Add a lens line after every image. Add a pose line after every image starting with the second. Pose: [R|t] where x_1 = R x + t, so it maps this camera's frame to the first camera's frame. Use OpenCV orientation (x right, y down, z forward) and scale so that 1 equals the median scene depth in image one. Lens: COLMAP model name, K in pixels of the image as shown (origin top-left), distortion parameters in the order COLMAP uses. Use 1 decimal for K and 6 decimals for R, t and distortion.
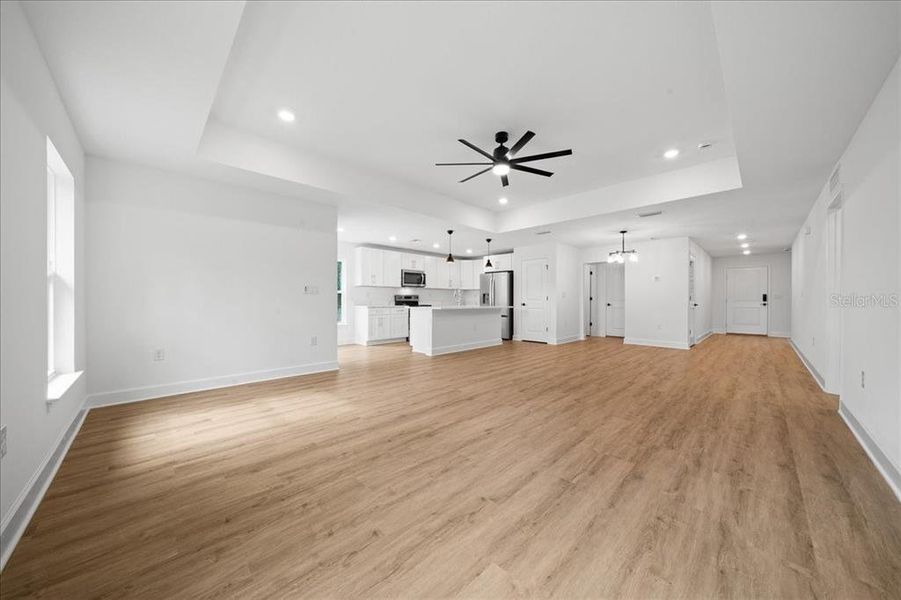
lens RADIAL K [[307.1, 0, 450.5], [0, 307.1, 300.0], [0, 0, 1]] dist [-0.004261, -0.000009]
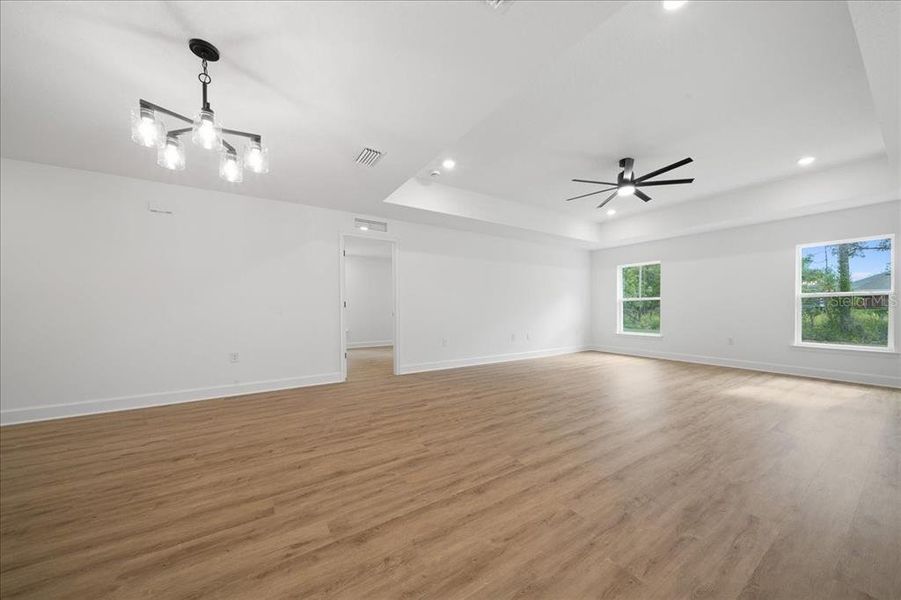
lens RADIAL K [[315.8, 0, 451.9], [0, 315.8, 306.7], [0, 0, 1]] dist [-0.005710, -0.000085]
pose [[-0.980540, -0.000170, 0.196320, 0.525602], [-0.000351, 1.000000, -0.000887, -0.000260], [-0.196320, -0.000939, -0.980539, 2.141703]]
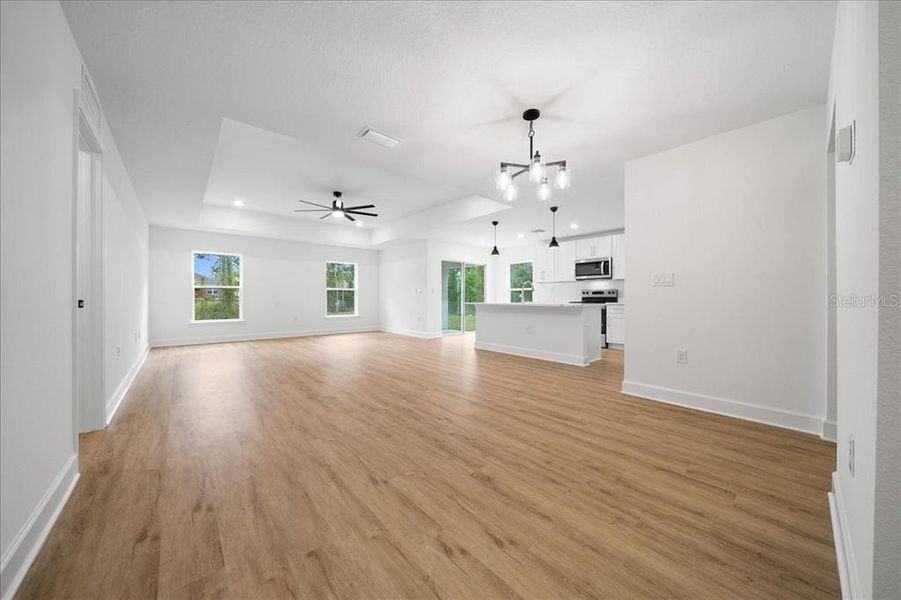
lens RADIAL K [[312.1, 0, 451.5], [0, 312.1, 302.6], [0, 0, 1]] dist [-0.007650, -0.000175]
pose [[-0.052417, 0.013077, -0.998540, 1.681739], [-0.000949, 0.999913, 0.013145, 0.016752], [0.998625, 0.001637, -0.052400, 1.601688]]
